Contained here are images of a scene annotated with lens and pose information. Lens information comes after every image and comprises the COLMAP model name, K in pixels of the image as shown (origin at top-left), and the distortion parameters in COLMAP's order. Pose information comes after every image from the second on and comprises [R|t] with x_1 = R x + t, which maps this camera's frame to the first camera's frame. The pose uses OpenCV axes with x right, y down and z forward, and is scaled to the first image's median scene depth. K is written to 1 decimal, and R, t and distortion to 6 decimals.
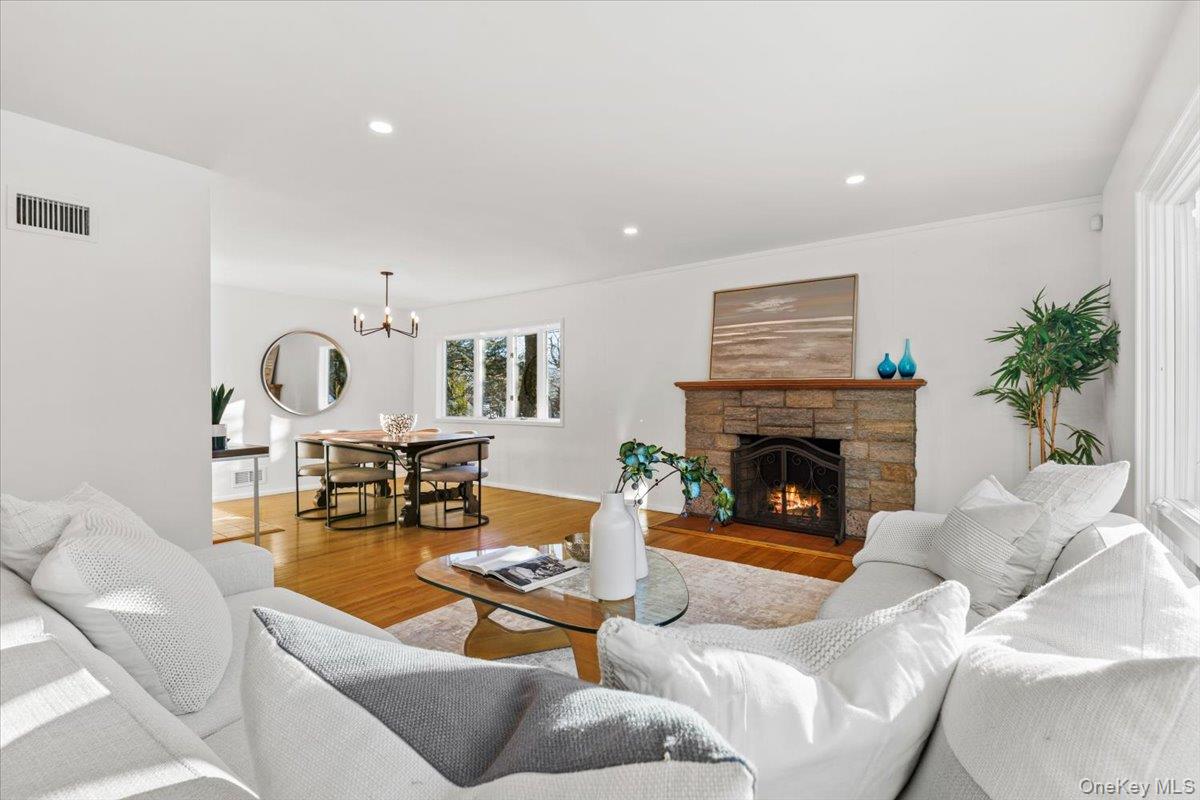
lens RADIAL K [[543.0, 0, 611.4], [0, 543.0, 397.4], [0, 0, 1]] dist [-0.000801, -0.000098]
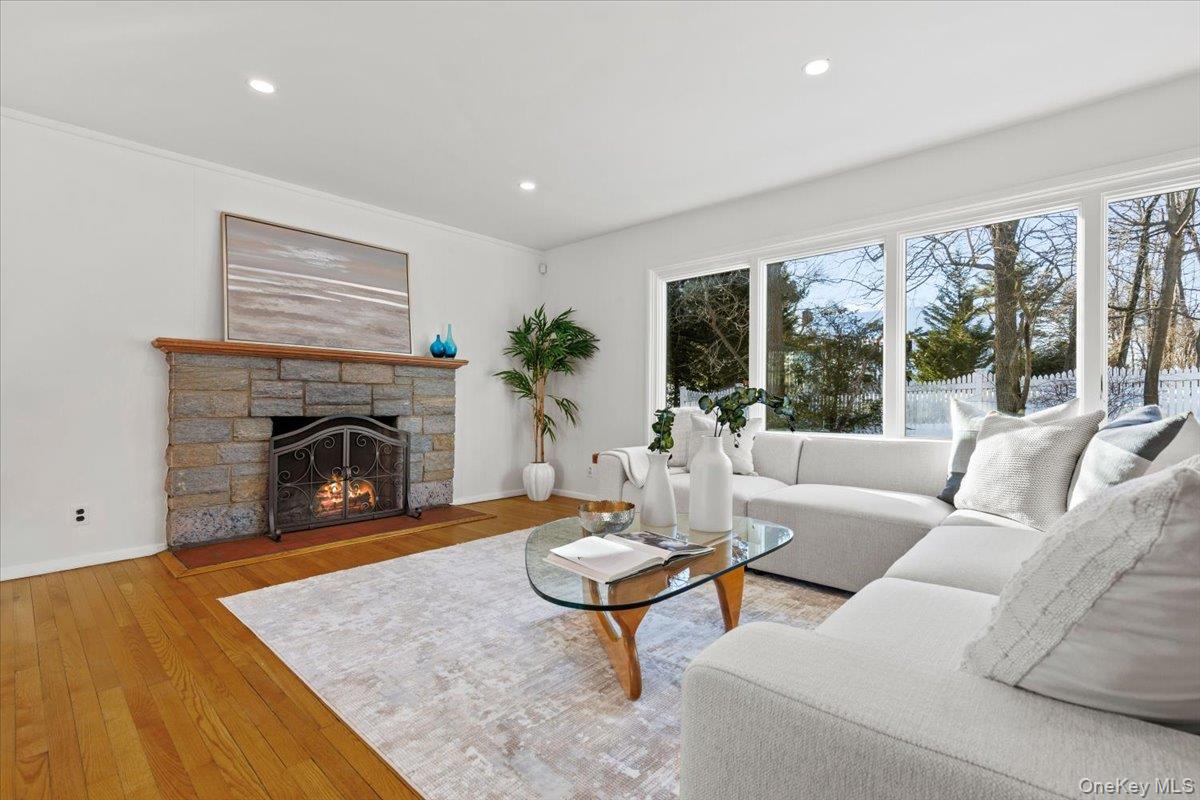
lens RADIAL K [[543.0, 0, 610.9], [0, 543.0, 405.0], [0, 0, 1]] dist [-0.000801, -0.000098]
pose [[0.087379, -0.007911, 0.996144, -0.506349], [-0.003730, 0.999959, 0.008268, 0.046303], [-0.996168, -0.004438, 0.087346, 0.504509]]
